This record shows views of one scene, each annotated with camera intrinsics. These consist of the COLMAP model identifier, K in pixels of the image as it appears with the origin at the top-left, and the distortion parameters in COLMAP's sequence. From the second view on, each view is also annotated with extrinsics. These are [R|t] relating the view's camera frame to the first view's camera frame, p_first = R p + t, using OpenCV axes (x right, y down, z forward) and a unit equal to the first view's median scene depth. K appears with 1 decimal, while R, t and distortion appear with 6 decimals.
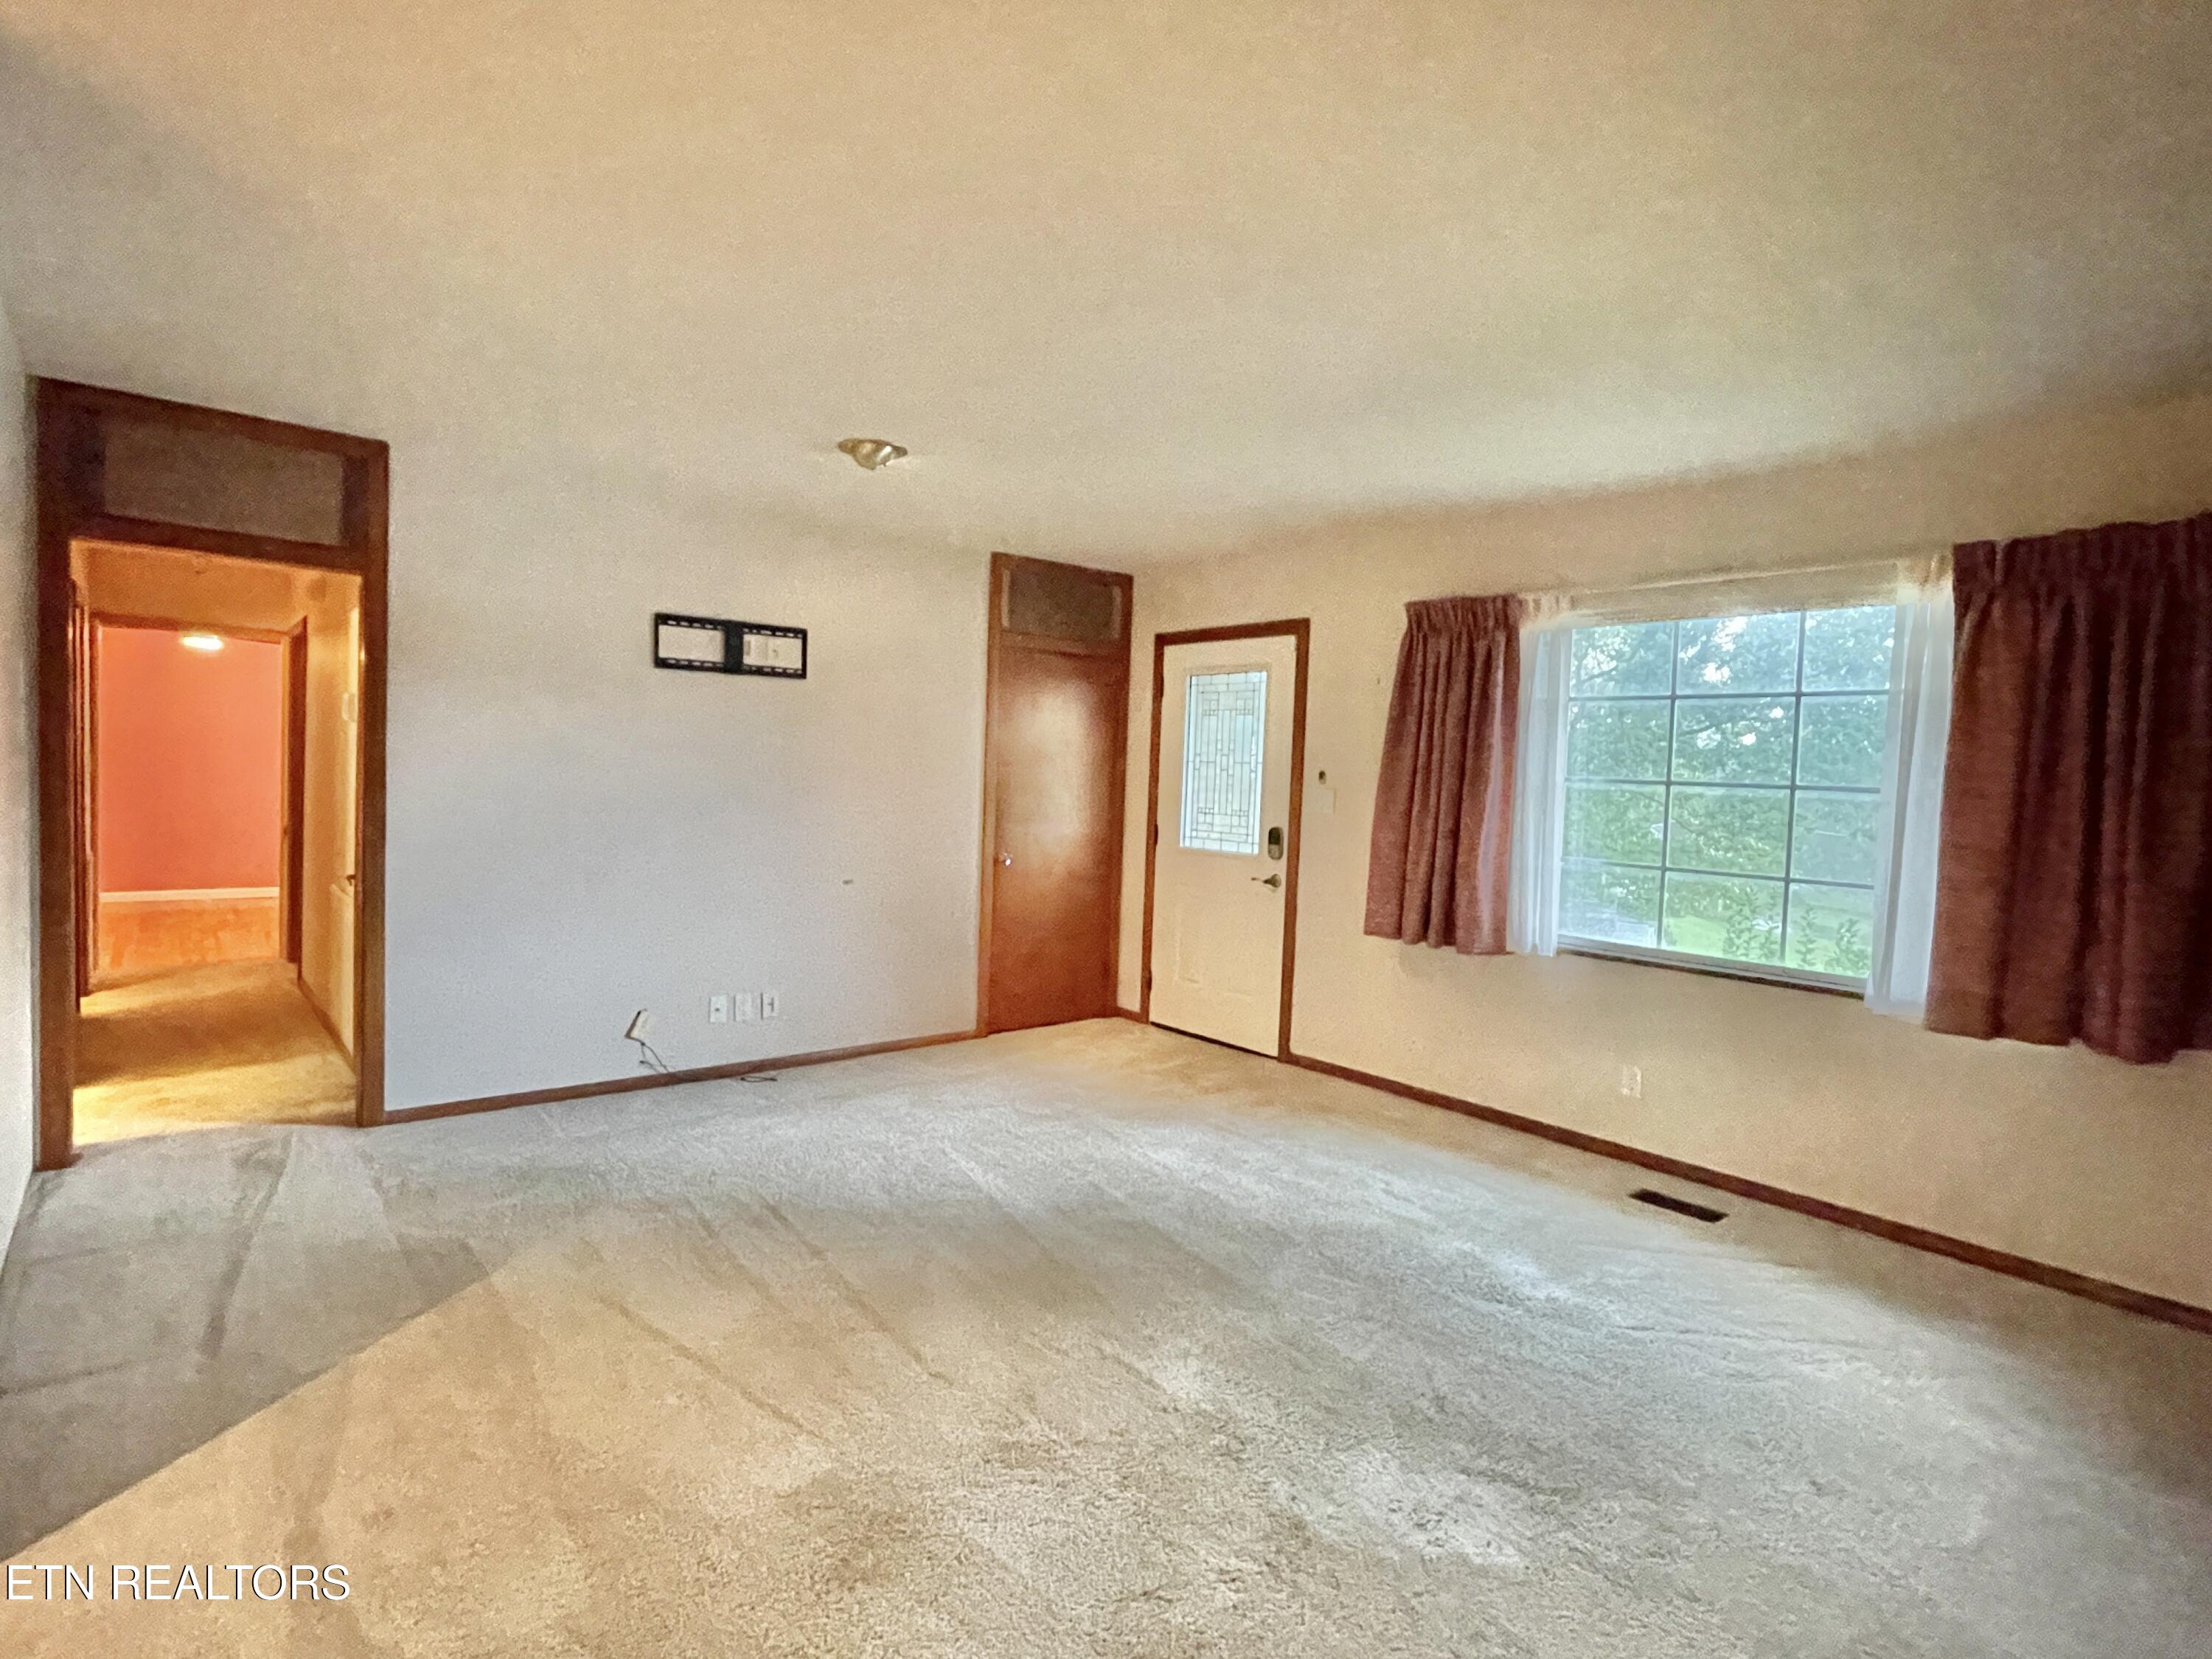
lens RADIAL K [[1103.0, 0, 1101.3], [0, 1103.0, 820.2], [0, 0, 1]] dist [0.002979, 0.000256]
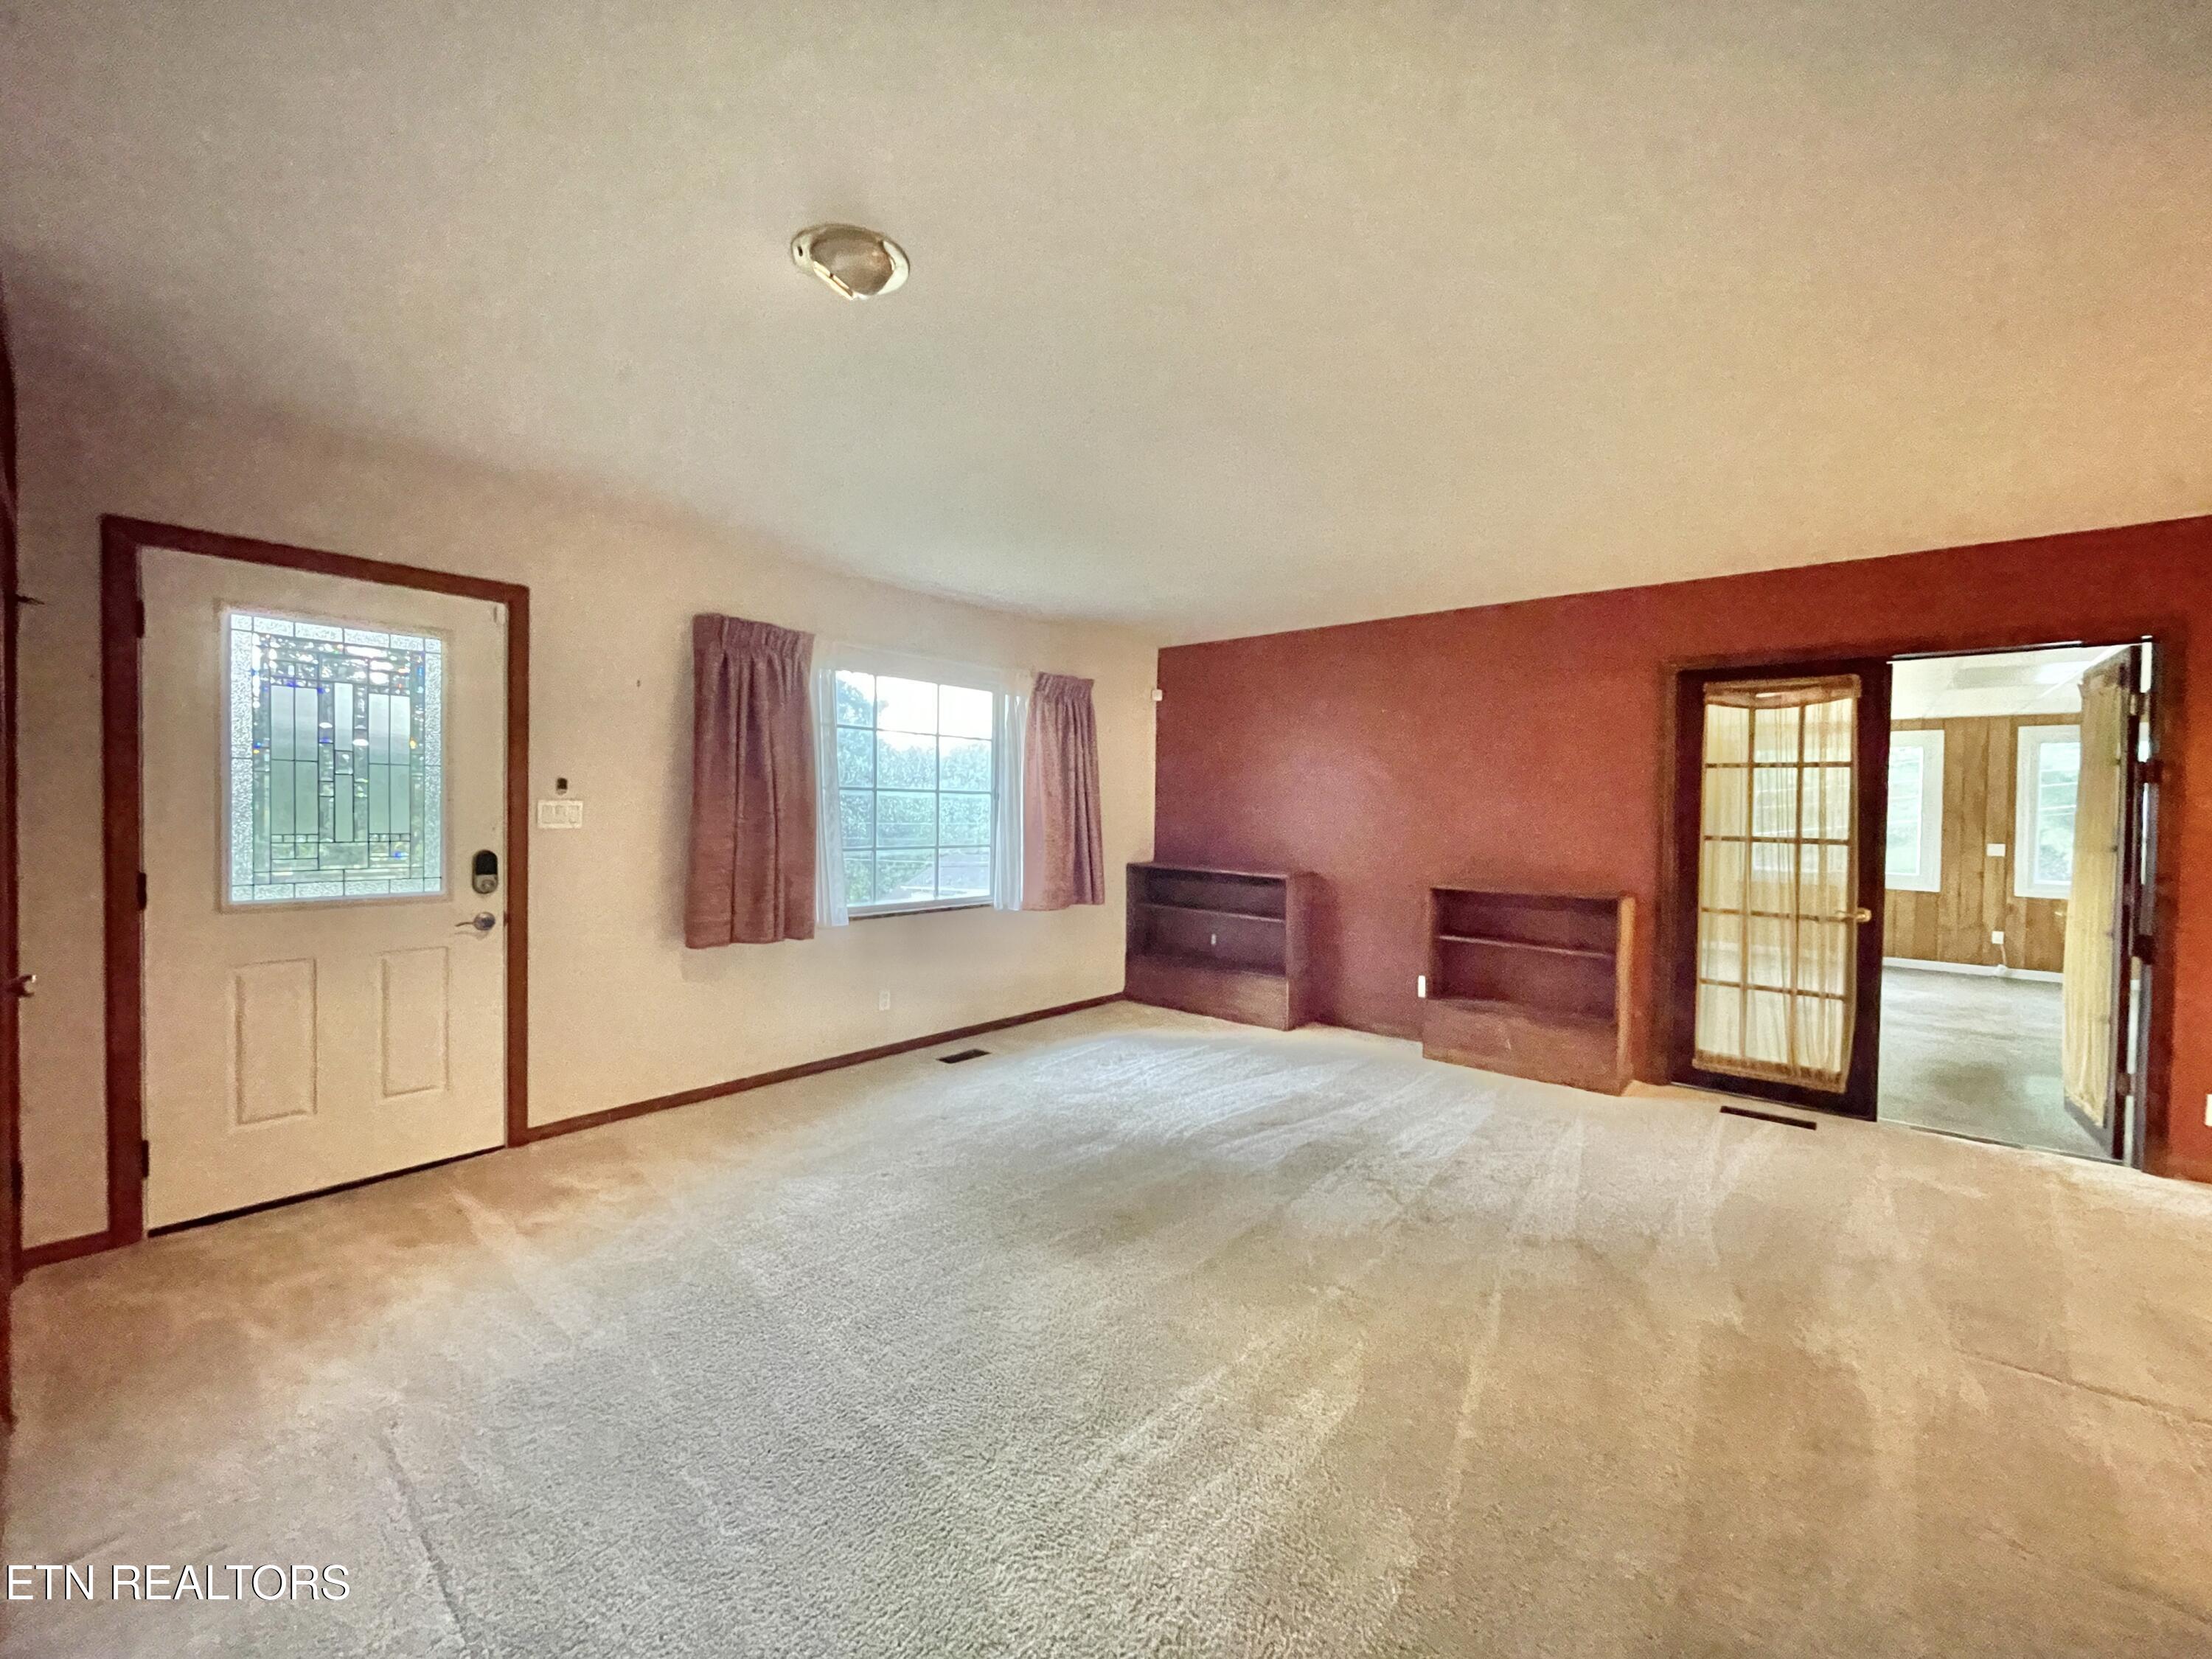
lens RADIAL K [[895.1, 0, 1113.9], [0, 895.1, 832.4], [0, 0, 1]] dist [0.000336, -0.000845]
pose [[-0.167145, -0.067459, 0.983622, -0.535792], [0.017276, 0.997303, 0.071333, -0.044218], [-0.985781, 0.028916, -0.165529, 0.693111]]
